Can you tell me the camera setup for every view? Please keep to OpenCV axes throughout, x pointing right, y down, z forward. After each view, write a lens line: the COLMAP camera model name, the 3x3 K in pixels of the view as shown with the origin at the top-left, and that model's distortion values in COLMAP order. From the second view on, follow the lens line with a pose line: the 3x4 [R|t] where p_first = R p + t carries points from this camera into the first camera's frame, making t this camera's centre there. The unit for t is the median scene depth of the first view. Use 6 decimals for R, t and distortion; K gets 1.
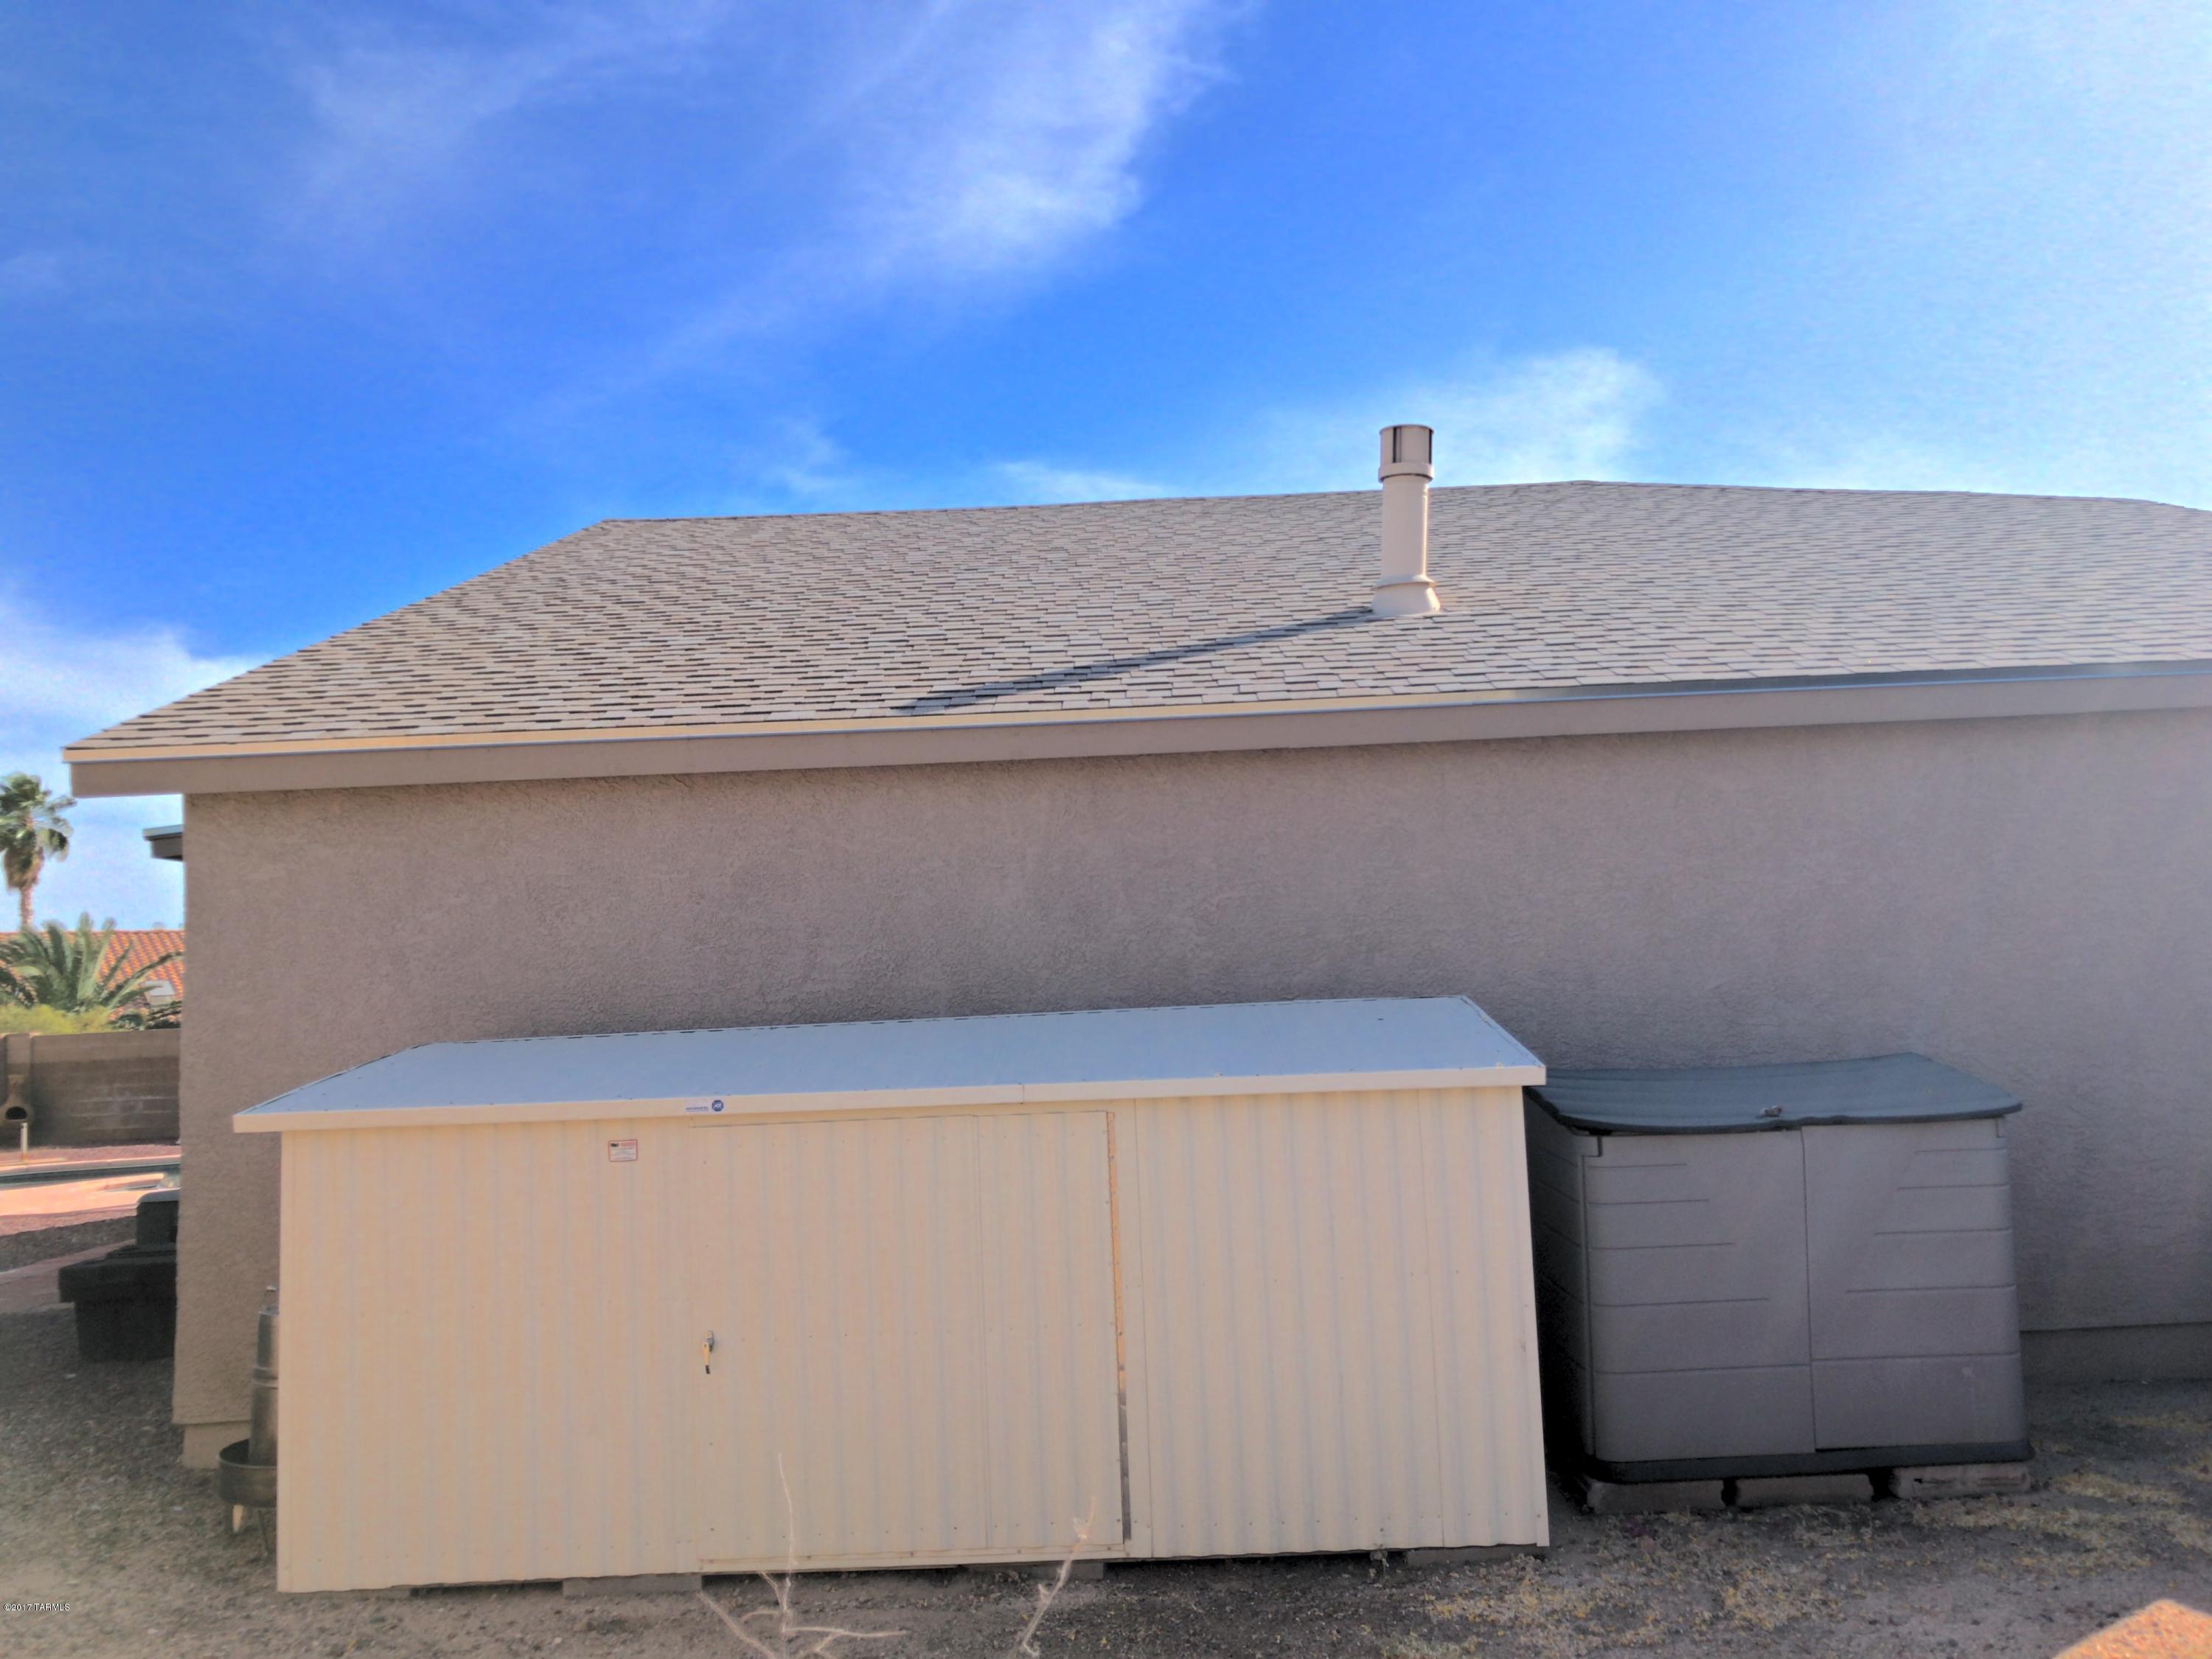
lens RADIAL K [[1797.7, 0, 1102.0], [0, 1797.7, 829.4], [0, 0, 1]] dist [0.033650, -0.034658]
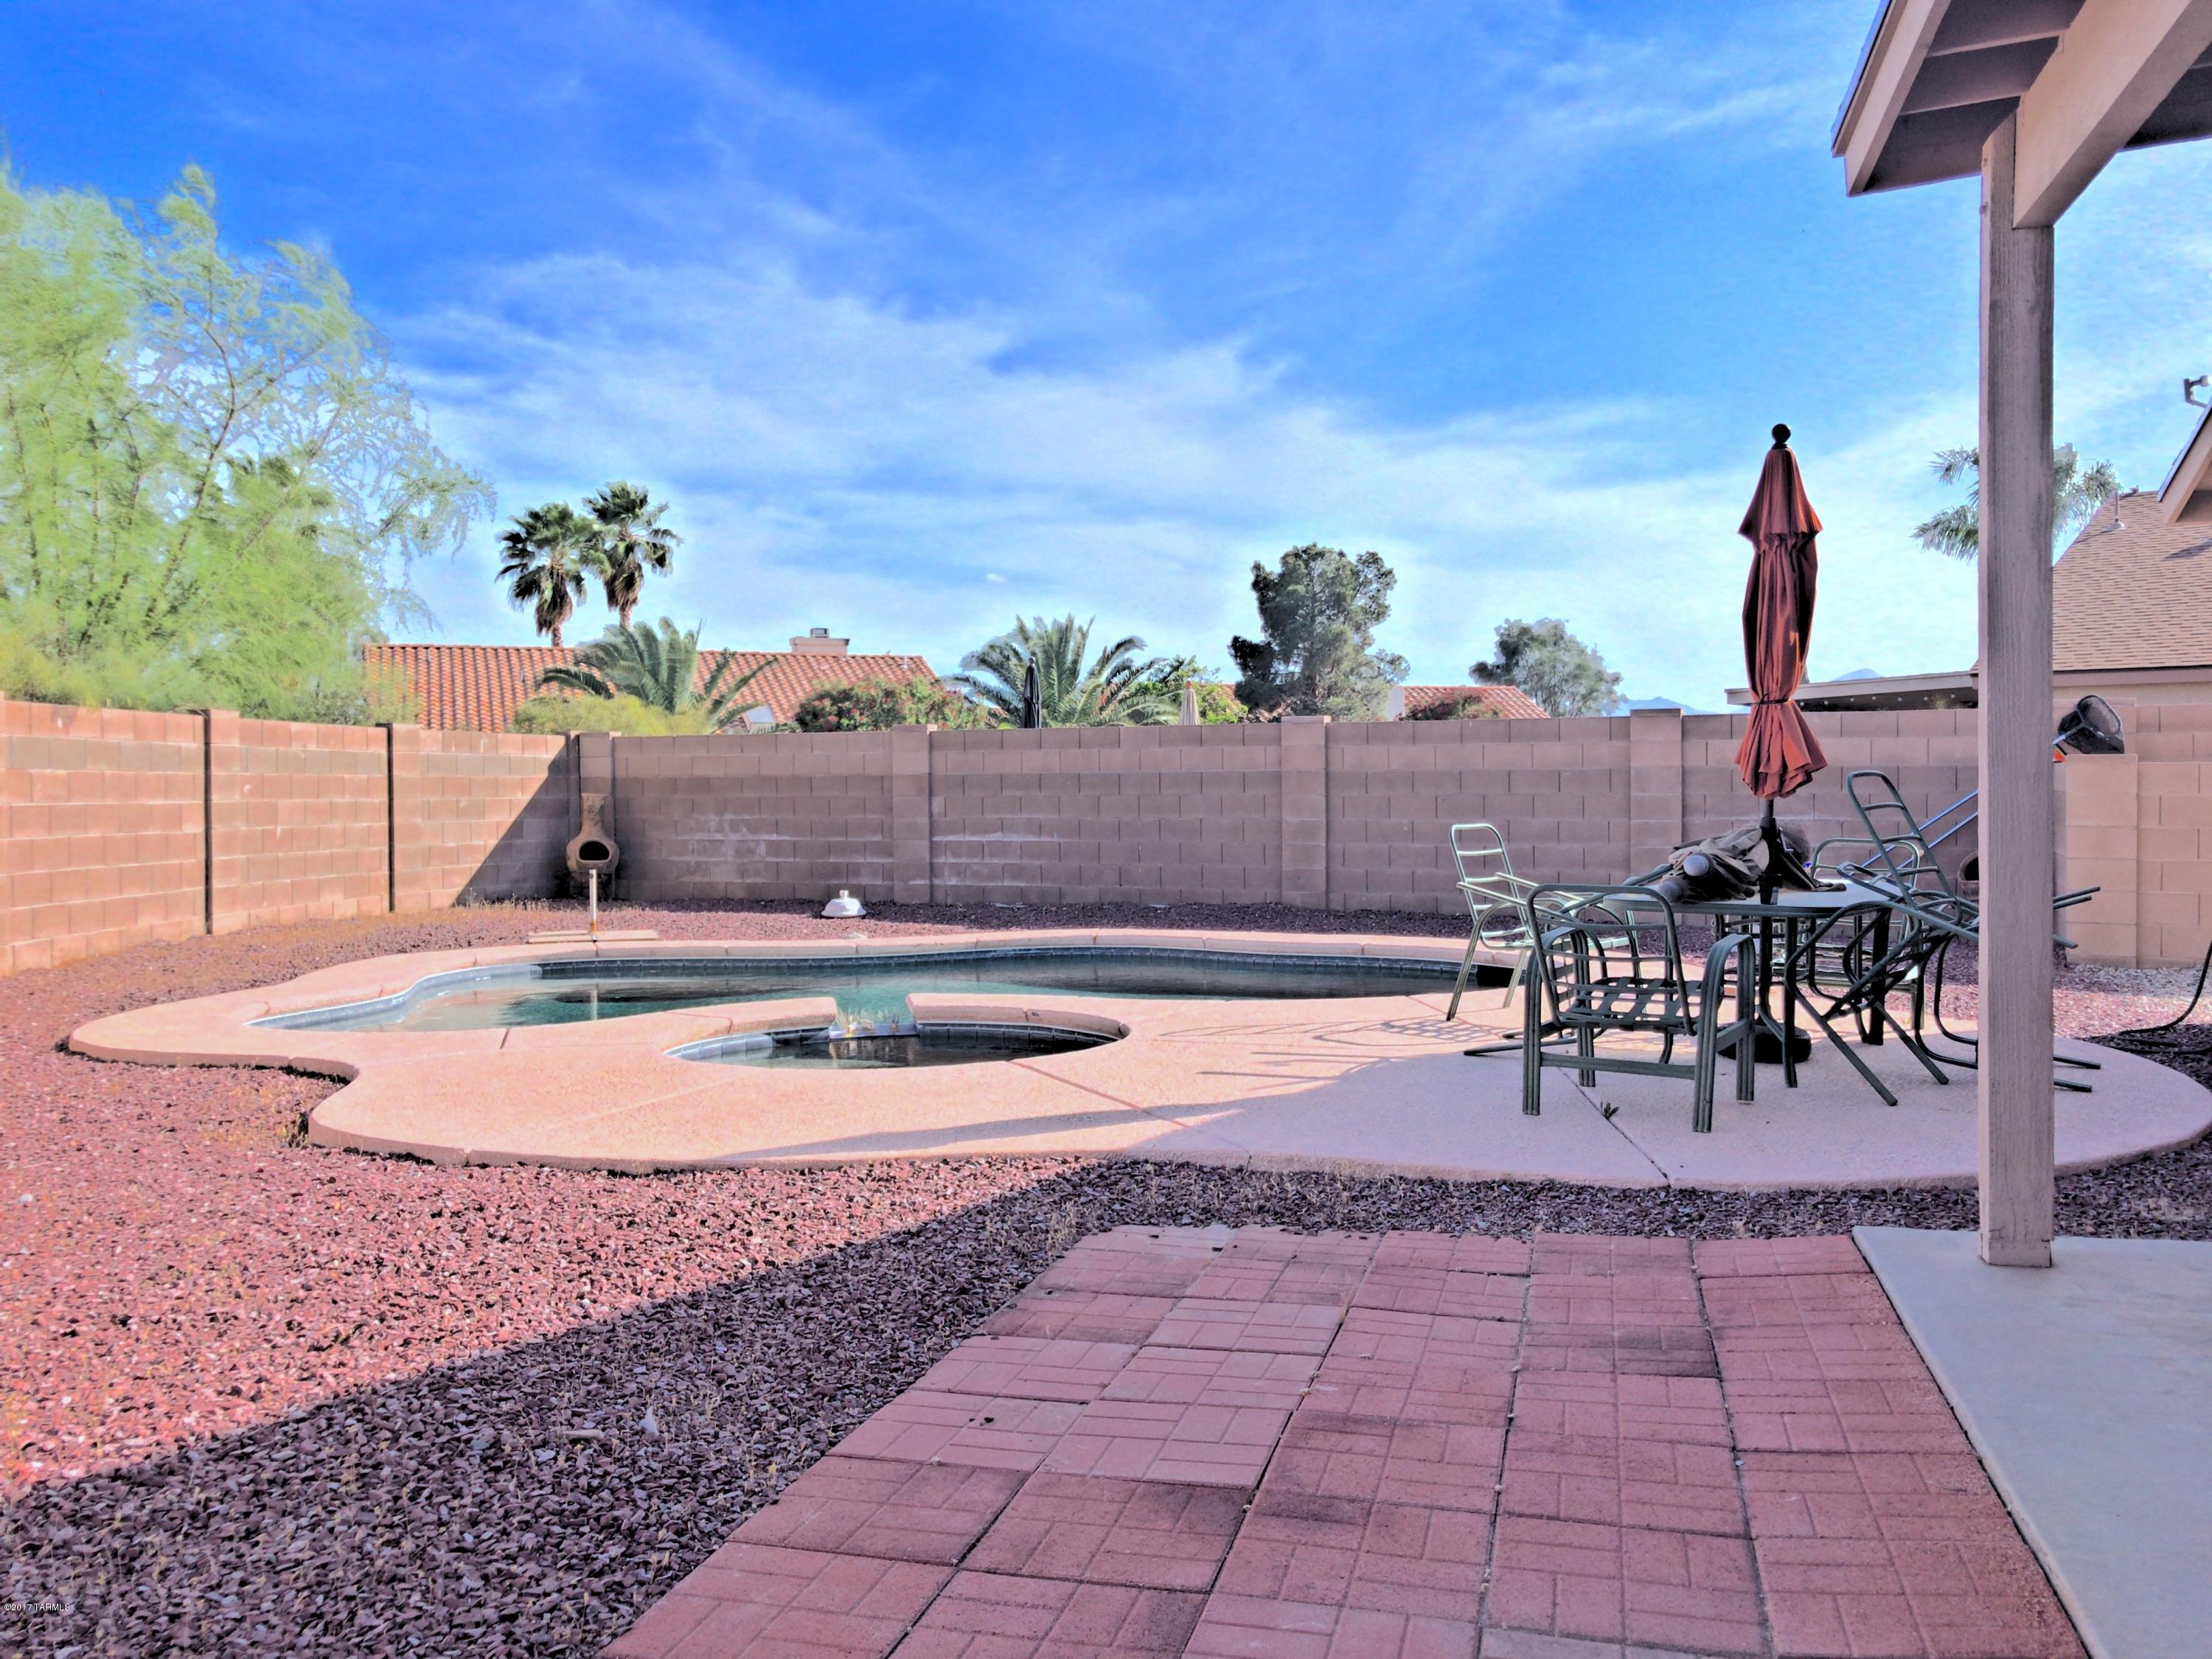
lens RADIAL K [[1797.7, 0, 1108.4], [0, 1797.7, 828.1], [0, 0, 1]] dist [0.033650, -0.034658]
pose [[0.960496, 0.046022, -0.274464, -0.230138], [-0.010331, 0.991448, 0.130092, 0.058837], [0.278104, -0.122117, 0.952757, 0.412394]]
